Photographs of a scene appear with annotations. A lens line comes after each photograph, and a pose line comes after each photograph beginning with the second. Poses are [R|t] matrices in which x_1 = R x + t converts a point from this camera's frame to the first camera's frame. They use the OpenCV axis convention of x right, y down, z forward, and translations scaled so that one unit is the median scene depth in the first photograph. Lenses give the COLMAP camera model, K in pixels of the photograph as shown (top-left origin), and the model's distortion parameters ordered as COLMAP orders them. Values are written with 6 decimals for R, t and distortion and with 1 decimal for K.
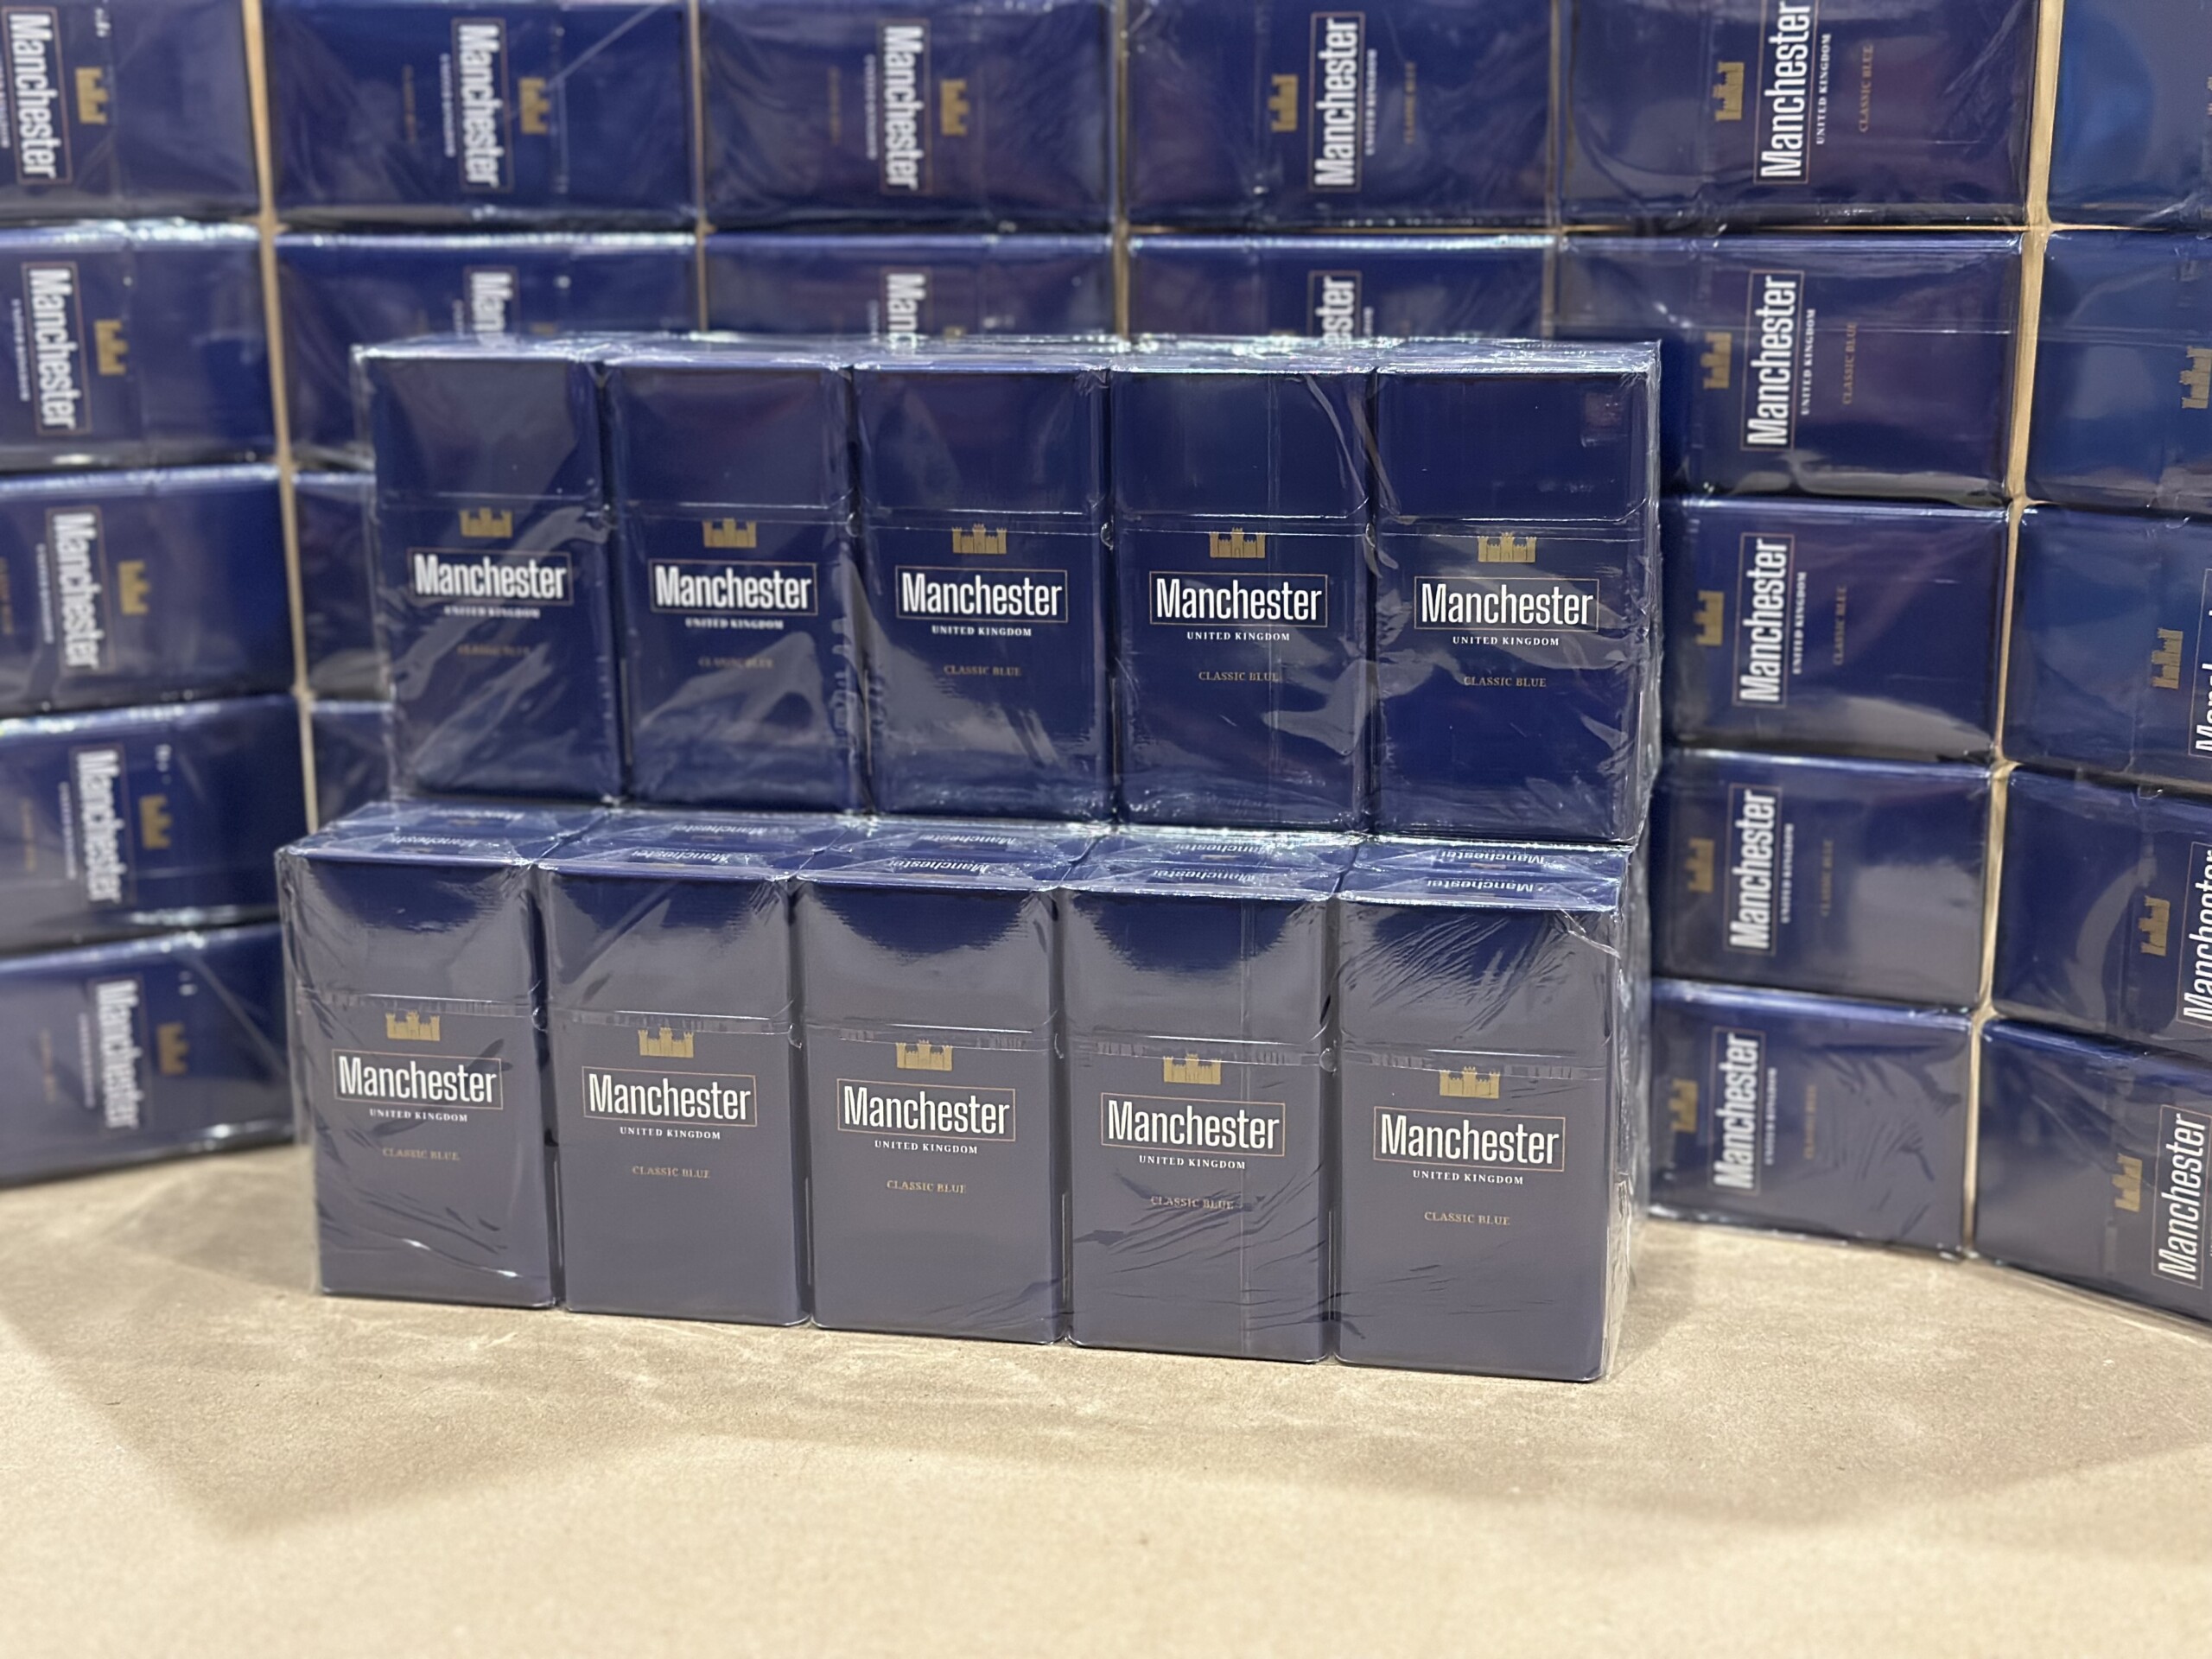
lens RADIAL K [[3133.4, 0, 1114.4], [0, 3133.4, 825.3], [0, 0, 1]] dist [0.086575, 0.000000]
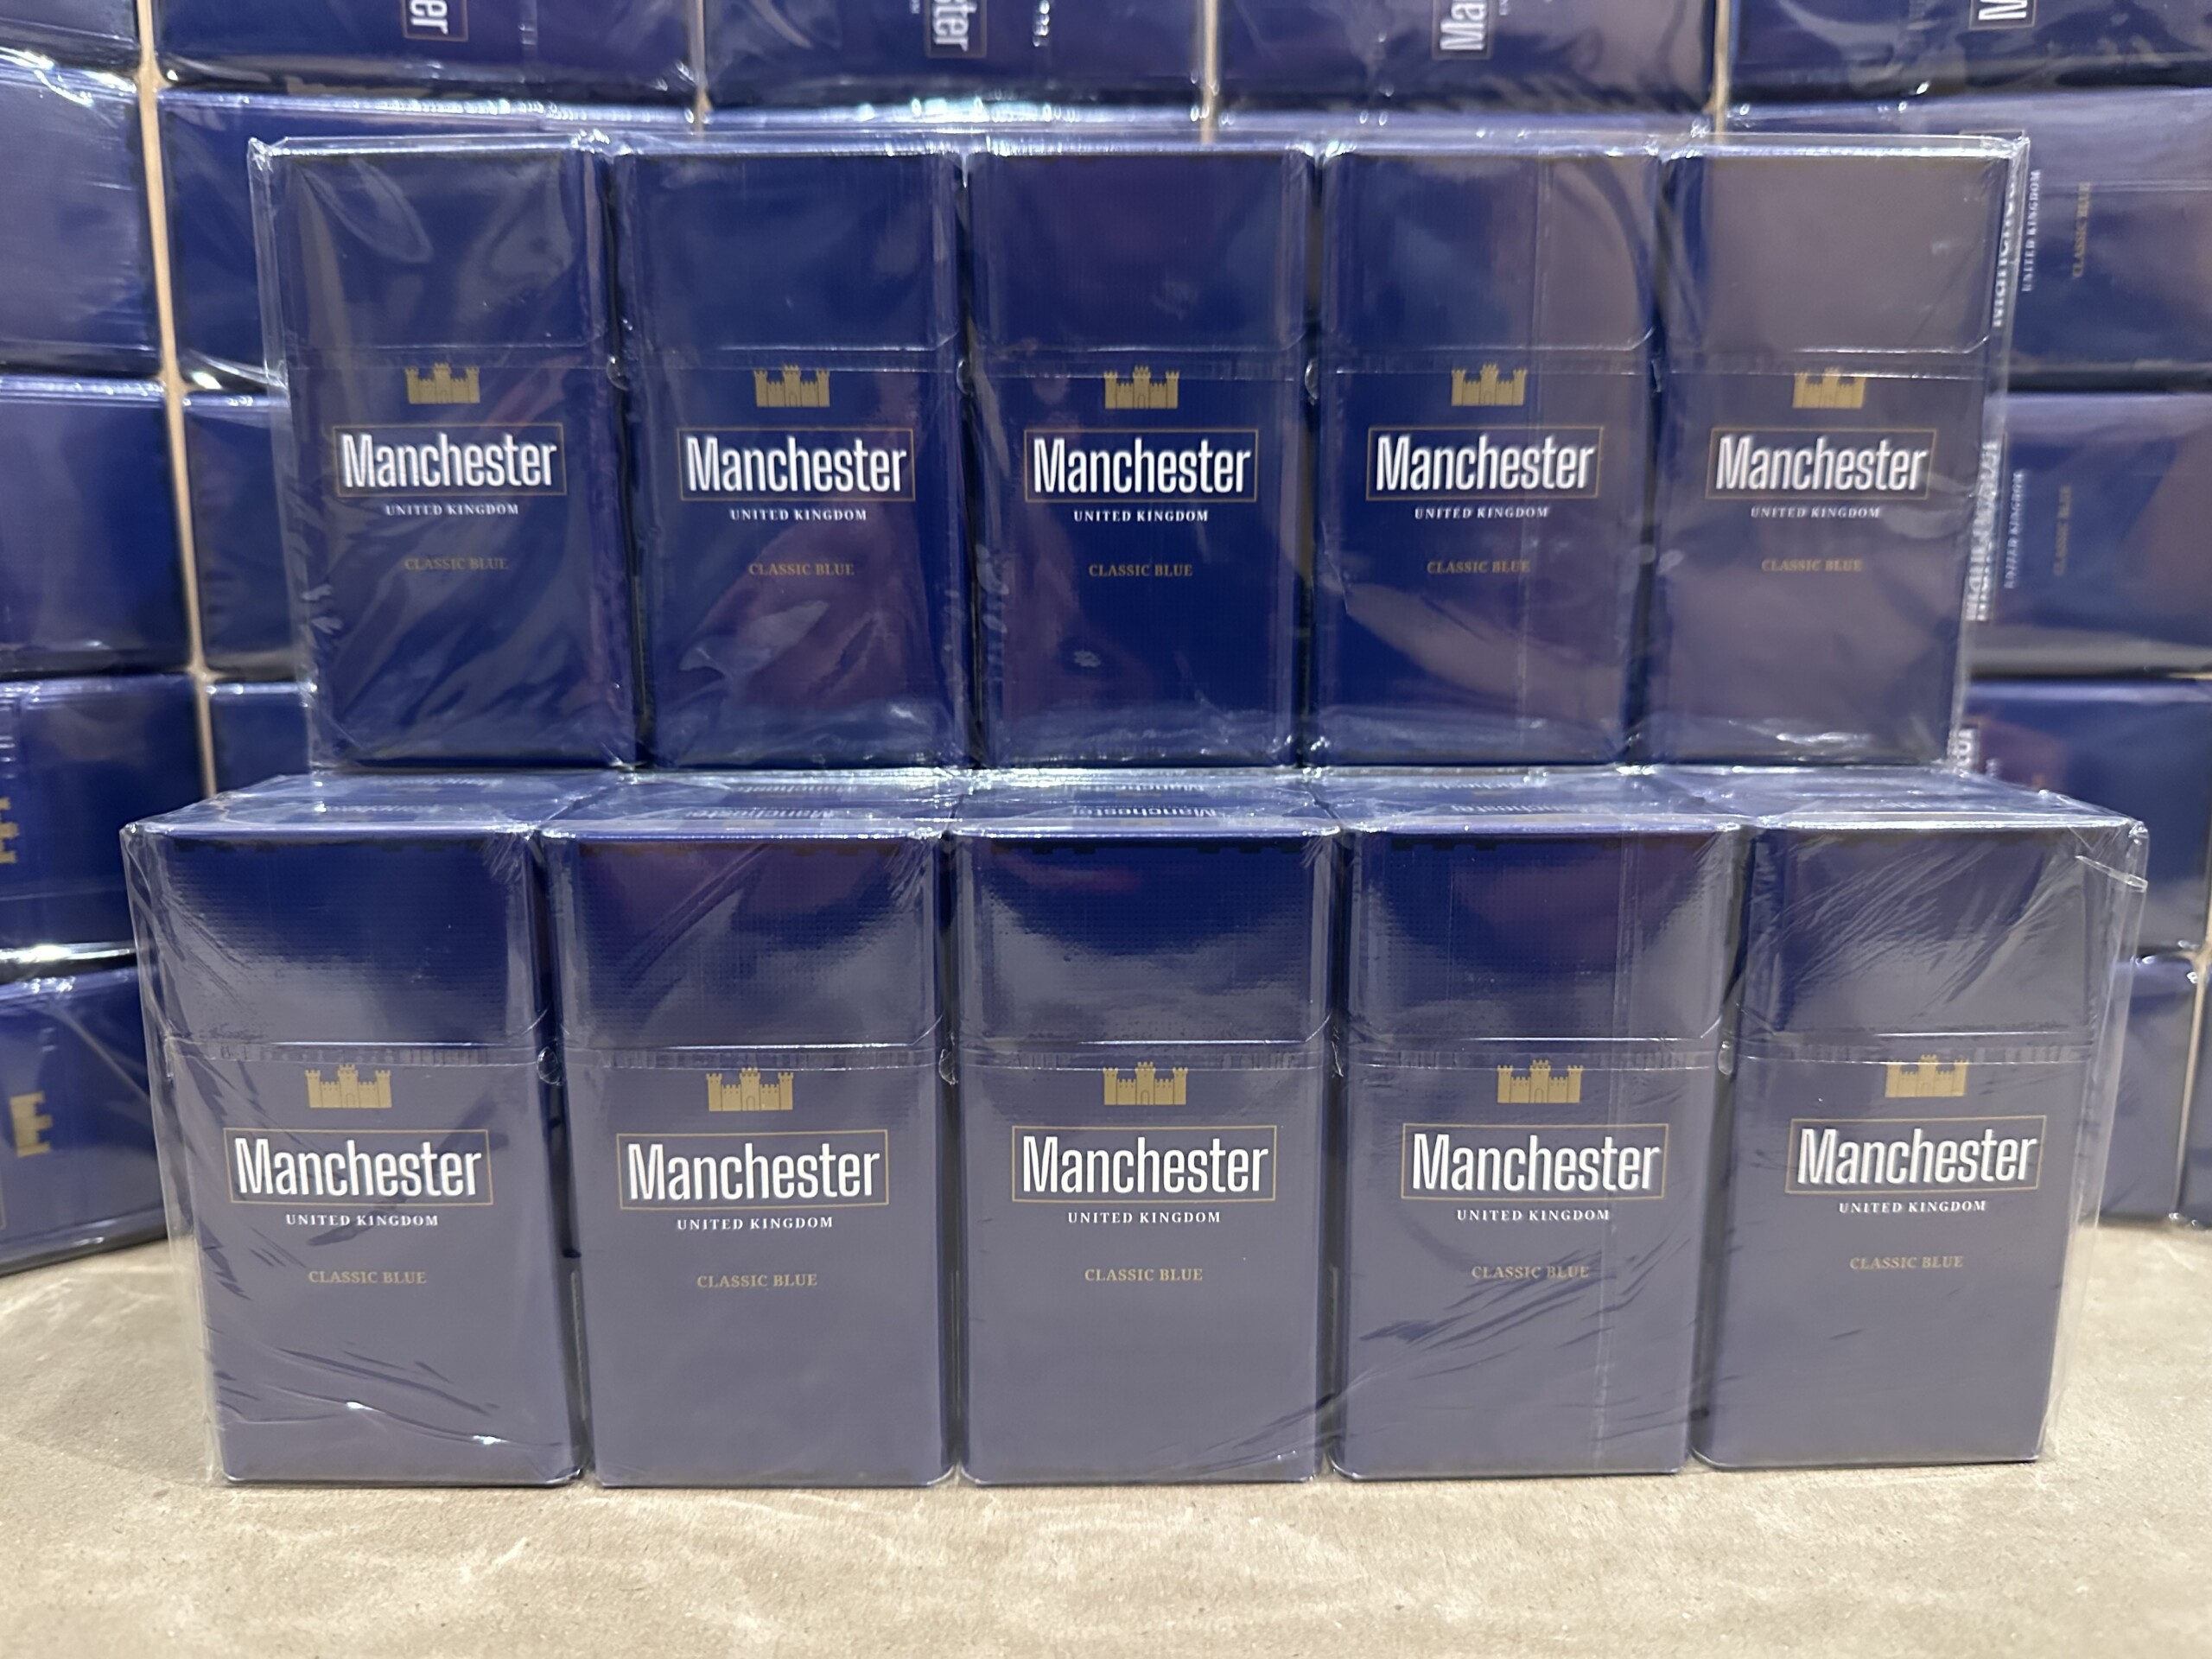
lens RADIAL K [[1626.4, 0, 1107.7], [0, 1626.4, 836.4], [0, 0, 1]] dist [0.007190, -0.066588]
pose [[0.976189, -0.031888, 0.214566, -0.138065], [0.042629, 0.998049, -0.045615, 0.033306], [-0.212693, 0.053676, 0.975644, 0.627888]]
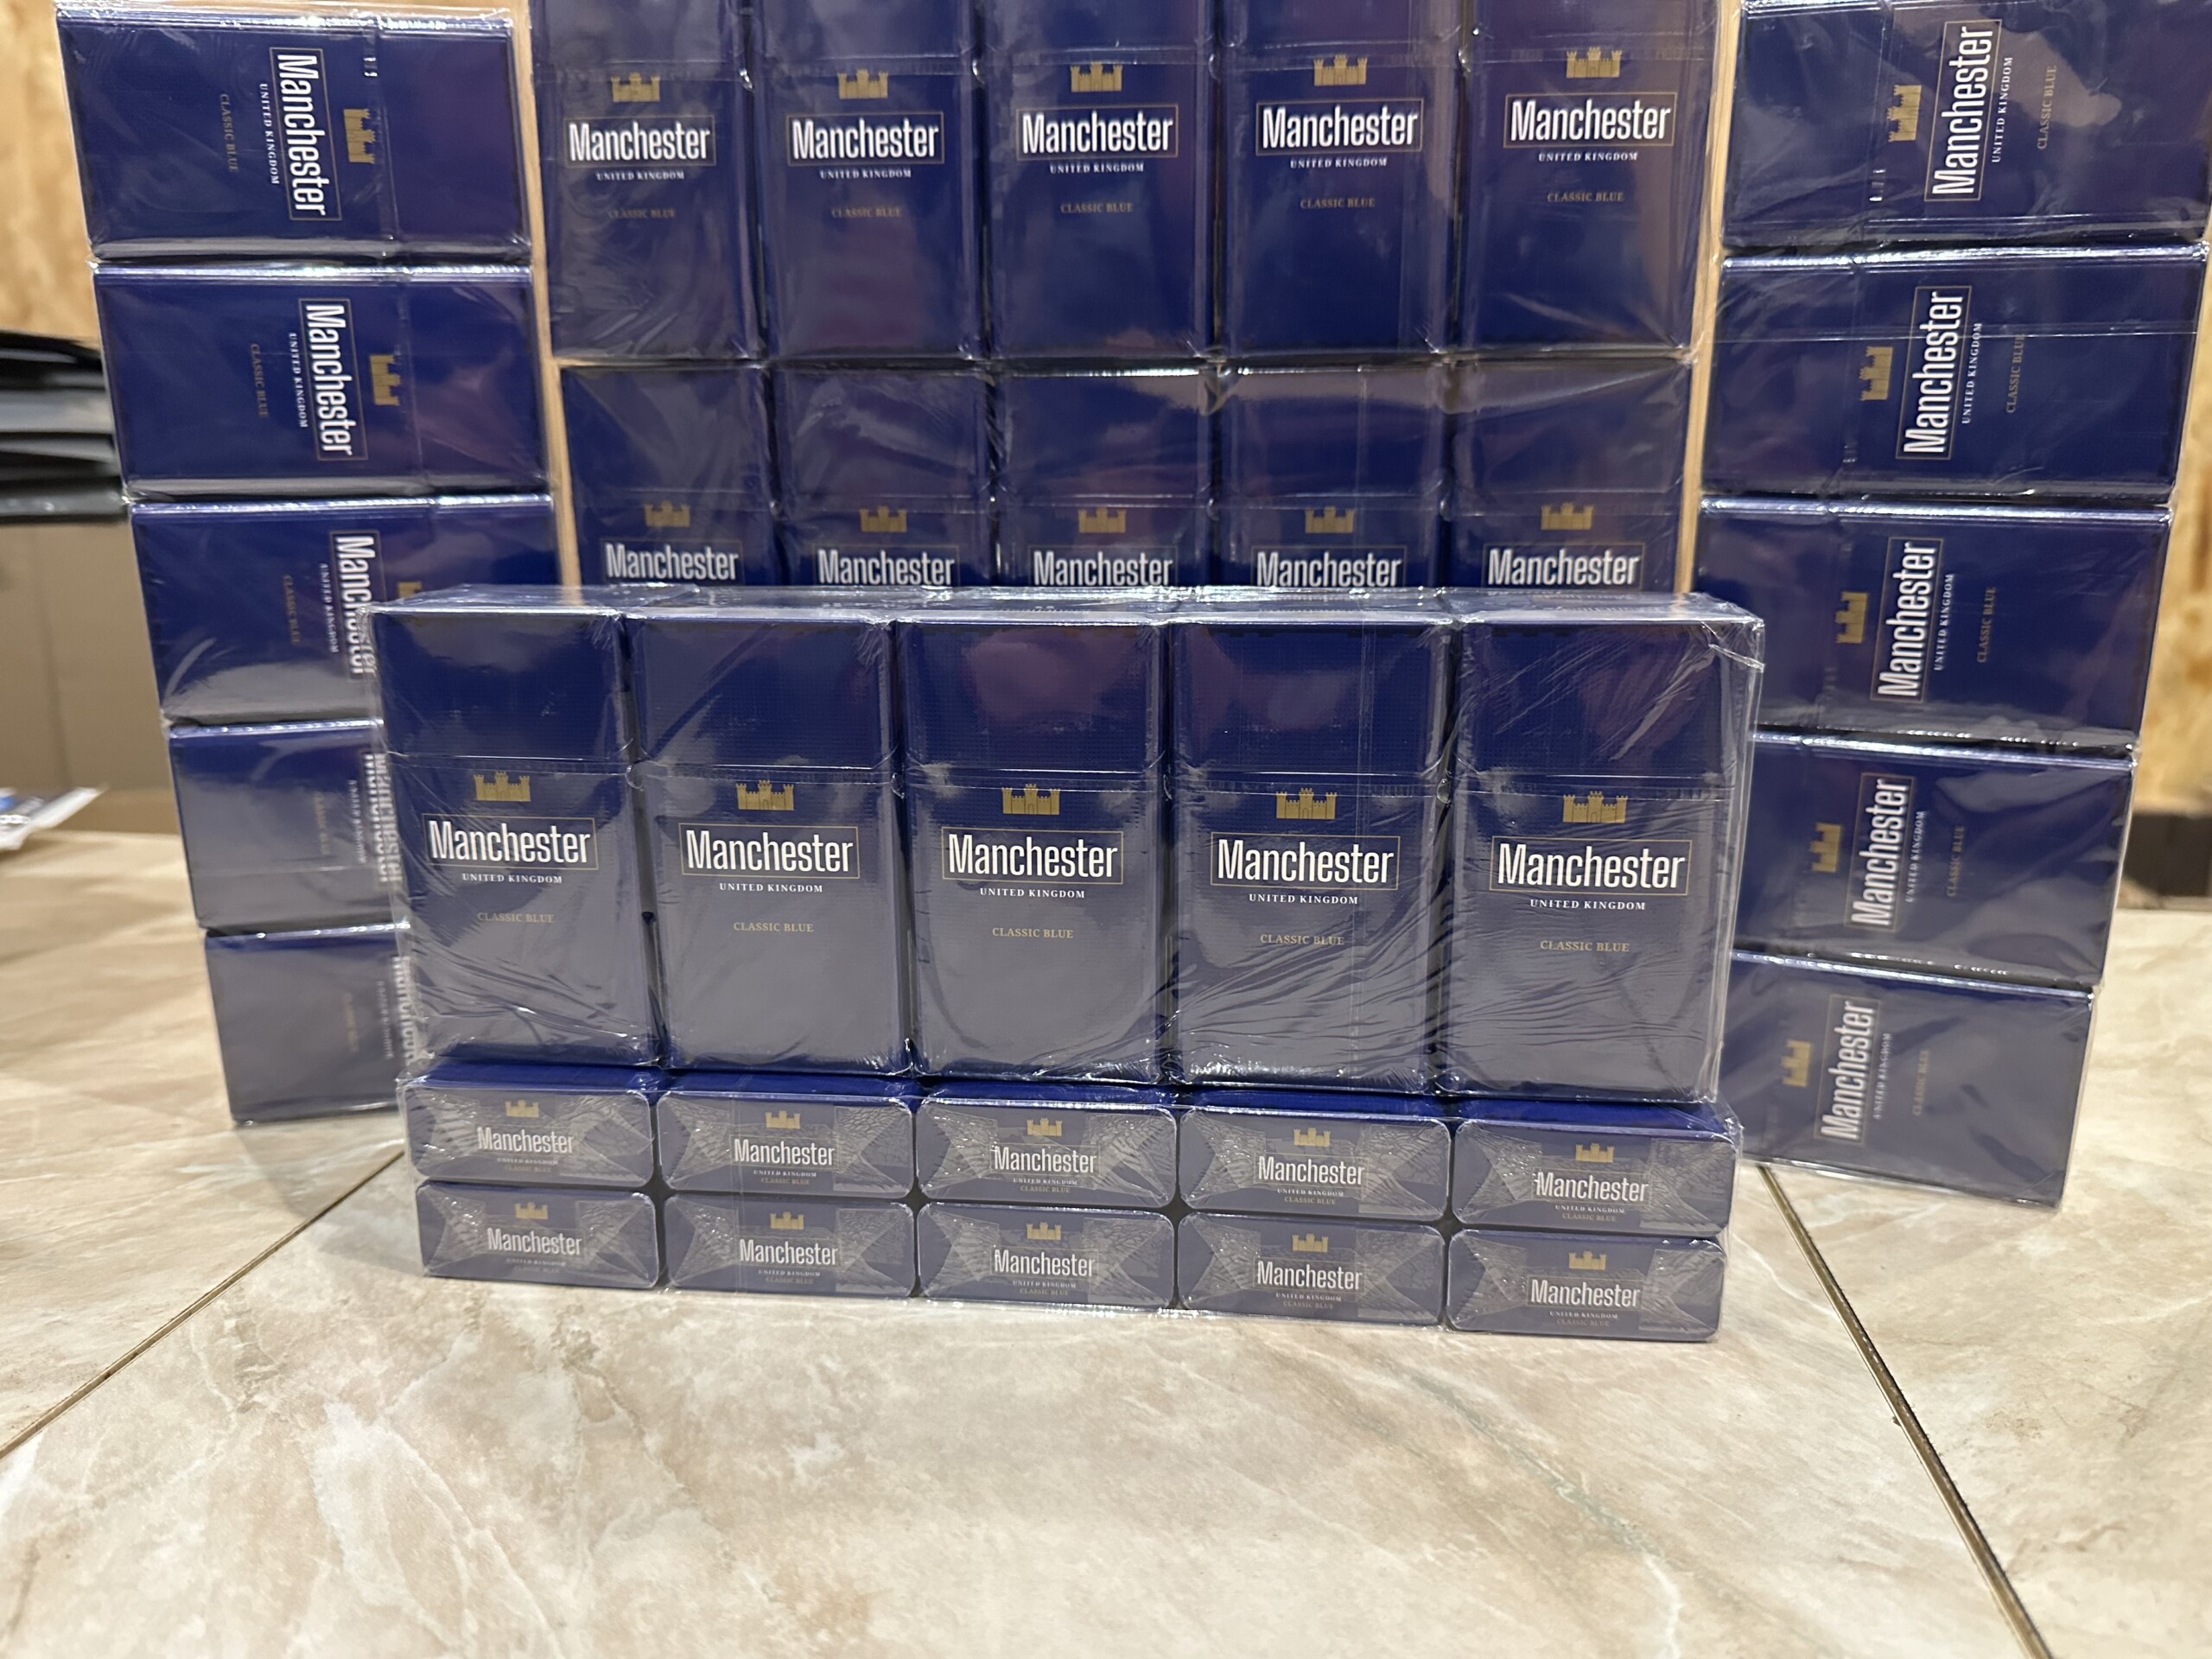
lens RADIAL K [[1626.4, 0, 1110.9], [0, 1626.4, 826.8], [0, 0, 1]] dist [0.007190, -0.066588]
pose [[0.995539, -0.019995, 0.092210, -0.079736], [0.019034, 0.999755, 0.011294, 0.073740], [-0.092413, -0.009488, 0.995676, 0.469921]]
